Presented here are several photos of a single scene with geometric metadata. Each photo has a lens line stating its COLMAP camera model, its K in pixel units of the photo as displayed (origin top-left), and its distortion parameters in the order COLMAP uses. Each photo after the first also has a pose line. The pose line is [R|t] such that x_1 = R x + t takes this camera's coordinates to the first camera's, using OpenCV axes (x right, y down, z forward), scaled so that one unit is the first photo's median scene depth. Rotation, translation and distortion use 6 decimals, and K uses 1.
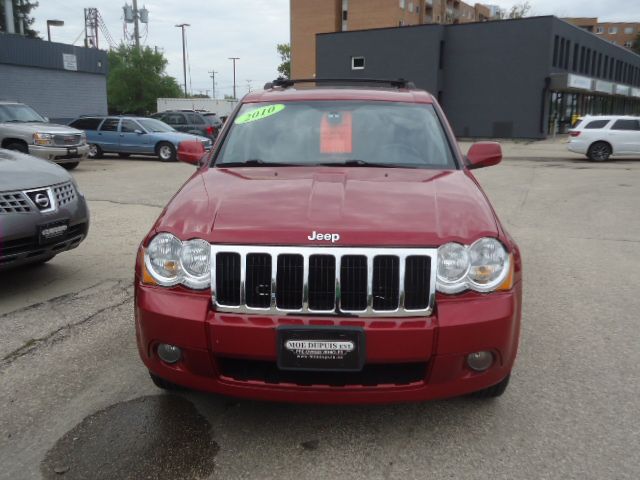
lens RADIAL K [[586.3, 0, 320.0], [0, 586.3, 240.0], [0, 0, 1]] dist [0.119740, 0.001965]
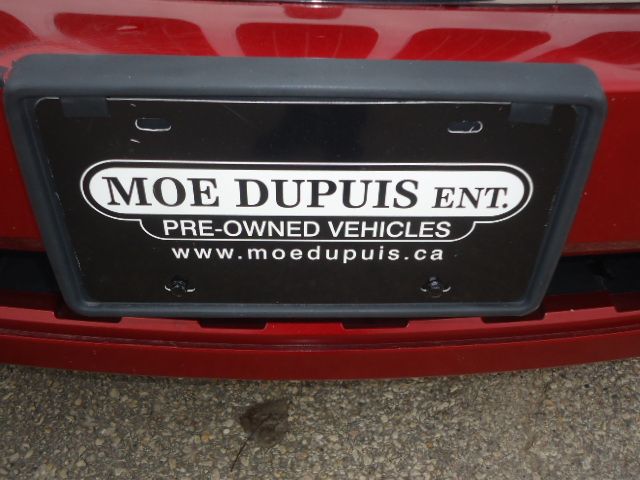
lens RADIAL K [[602.1, 0, 320.0], [0, 602.1, 240.0], [0, 0, 1]] dist [0.018937, 0.001724]
pose [[0.996635, -0.027391, 0.077251, -0.010546], [-0.010390, 0.892682, 0.450568, 0.117920], [-0.081302, -0.449854, 0.889394, 0.850775]]
